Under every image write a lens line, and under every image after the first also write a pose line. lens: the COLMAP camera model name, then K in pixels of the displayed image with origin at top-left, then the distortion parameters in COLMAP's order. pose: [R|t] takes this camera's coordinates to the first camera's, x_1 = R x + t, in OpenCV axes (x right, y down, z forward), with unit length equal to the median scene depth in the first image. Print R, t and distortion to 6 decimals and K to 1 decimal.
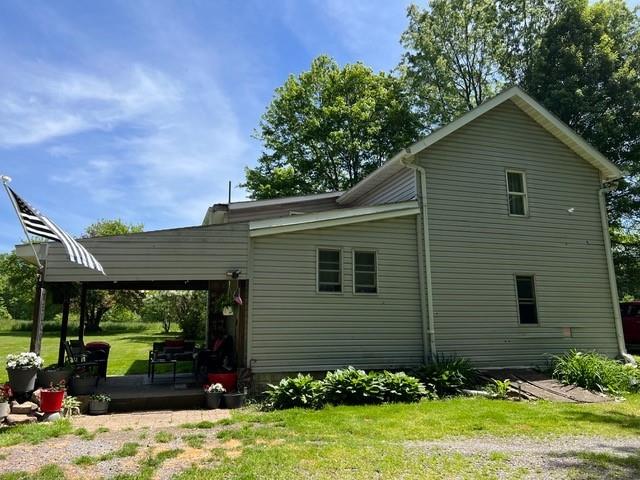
lens RADIAL K [[484.4, 0, 319.8], [0, 484.4, 236.9], [0, 0, 1]] dist [0.057568, -0.001383]
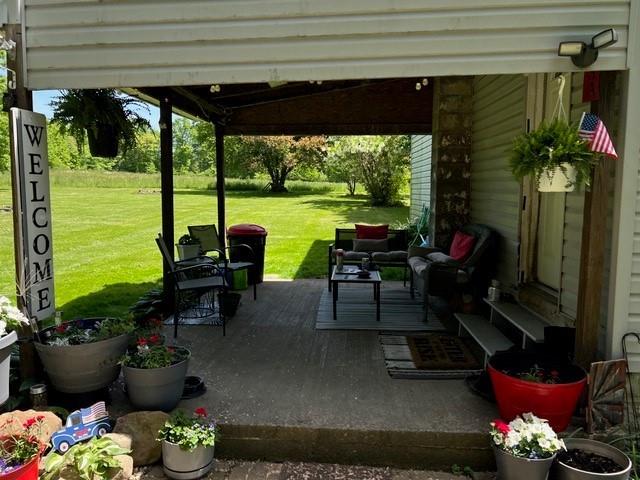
lens RADIAL K [[484.4, 0, 320.3], [0, 484.4, 237.0], [0, 0, 1]] dist [0.057568, -0.001383]
pose [[0.935241, 0.047891, -0.350757, -0.074460], [0.053304, 0.960461, 0.273263, 0.033024], [0.349976, -0.274264, 0.895710, 0.229094]]
